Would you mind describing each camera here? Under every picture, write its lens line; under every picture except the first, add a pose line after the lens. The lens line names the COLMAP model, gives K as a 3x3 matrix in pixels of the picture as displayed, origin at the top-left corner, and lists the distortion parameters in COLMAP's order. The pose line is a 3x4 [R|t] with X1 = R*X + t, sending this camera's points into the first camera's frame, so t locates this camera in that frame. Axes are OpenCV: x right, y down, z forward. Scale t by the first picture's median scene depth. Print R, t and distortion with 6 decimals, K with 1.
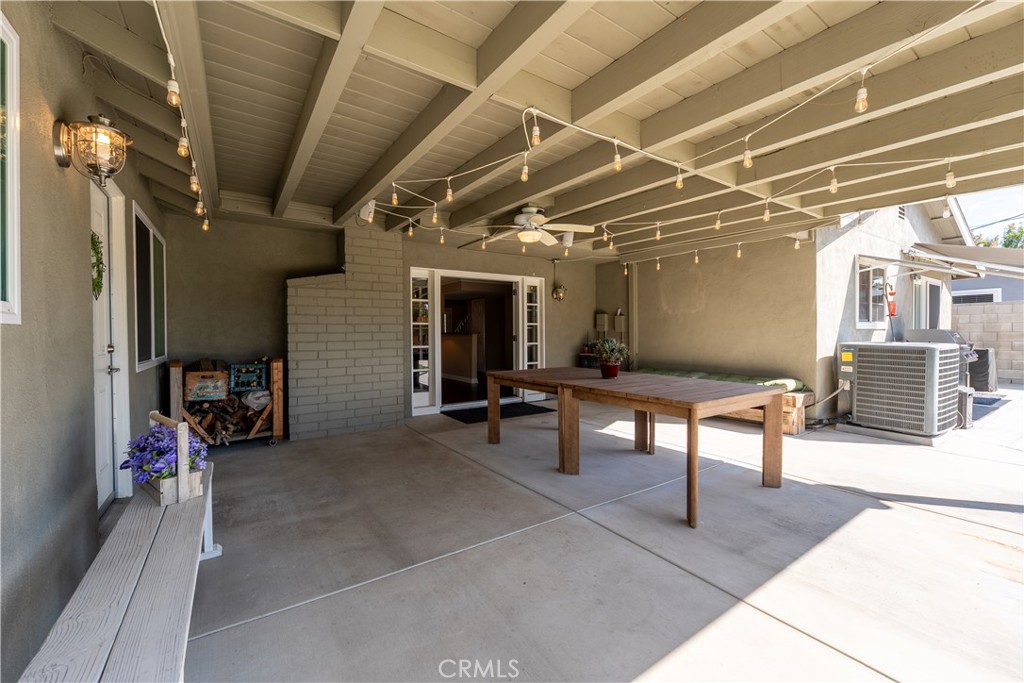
lens RADIAL K [[417.8, 0, 516.5], [0, 417.8, 375.7], [0, 0, 1]] dist [0.001657, -0.000543]
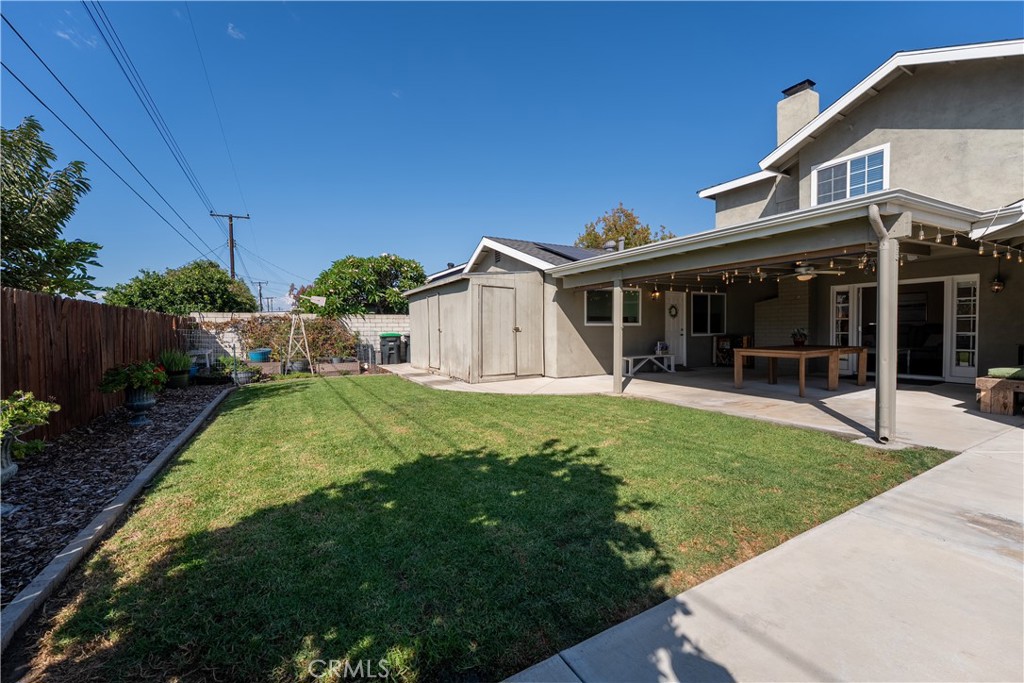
lens RADIAL K [[417.8, 0, 507.7], [0, 417.8, 342.1], [0, 0, 1]] dist [0.001657, -0.000543]
pose [[-0.111271, 0.042480, -0.992882, 1.994865], [-0.091978, 0.994358, 0.052851, 0.013814], [0.989525, 0.097204, -0.106736, -0.199849]]
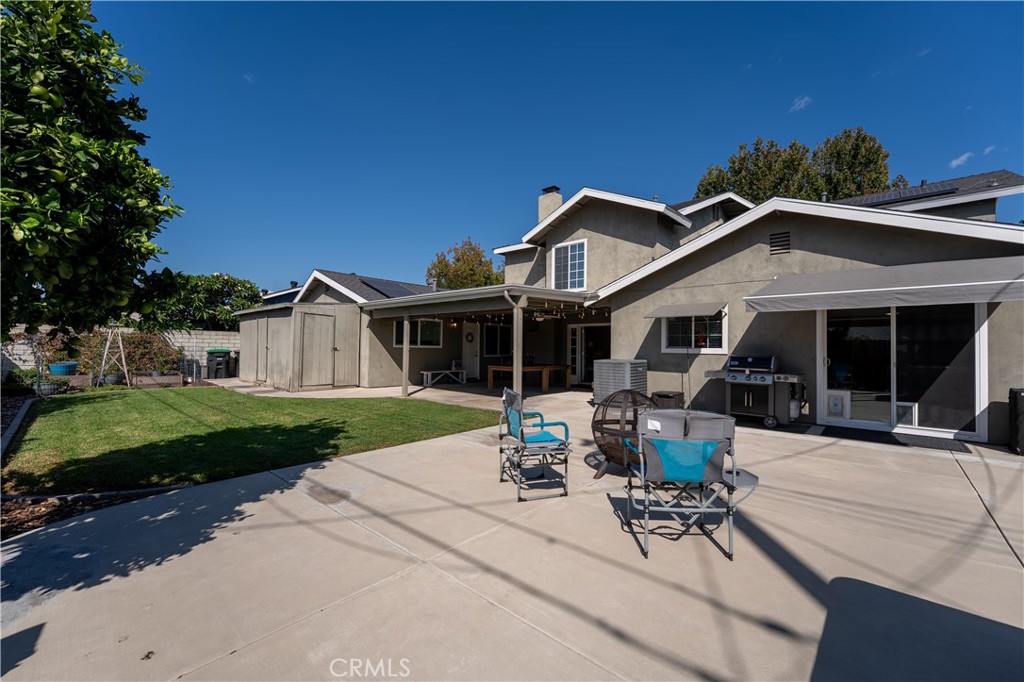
lens RADIAL K [[417.8, 0, 512.8], [0, 417.8, 340.1], [0, 0, 1]] dist [0.001657, -0.000543]
pose [[0.214156, -0.005882, -0.976782, 2.683683], [-0.118023, 0.992500, -0.031852, -0.043805], [0.969643, 0.122104, 0.211856, 0.122739]]
